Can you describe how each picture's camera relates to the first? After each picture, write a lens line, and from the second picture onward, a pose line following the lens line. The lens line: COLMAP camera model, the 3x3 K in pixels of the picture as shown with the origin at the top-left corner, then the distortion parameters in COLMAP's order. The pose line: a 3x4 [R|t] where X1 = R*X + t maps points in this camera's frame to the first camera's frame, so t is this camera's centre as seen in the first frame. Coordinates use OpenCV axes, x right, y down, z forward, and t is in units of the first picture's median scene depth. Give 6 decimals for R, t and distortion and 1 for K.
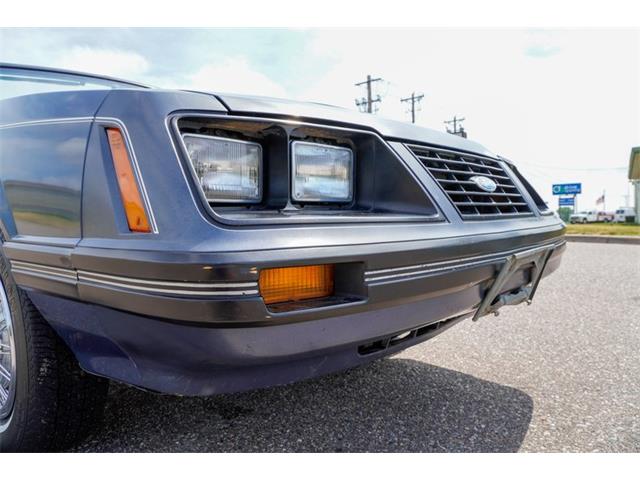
lens RADIAL K [[476.4, 0, 320.0], [0, 476.4, 240.0], [0, 0, 1]] dist [-0.127572, 0.094563]
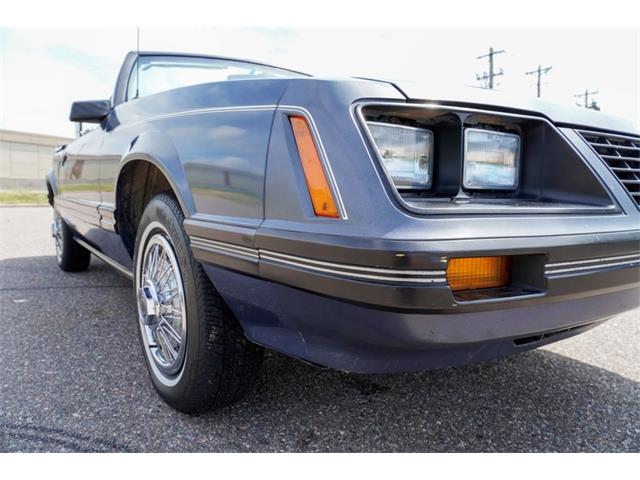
lens RADIAL K [[476.4, 0, 320.0], [0, 476.4, 240.0], [0, 0, 1]] dist [-0.127572, 0.094563]
pose [[0.973661, 0.041878, -0.224123, -0.112810], [-0.030944, 0.998163, 0.052078, -0.014689], [0.225892, -0.043772, 0.973168, -0.032946]]
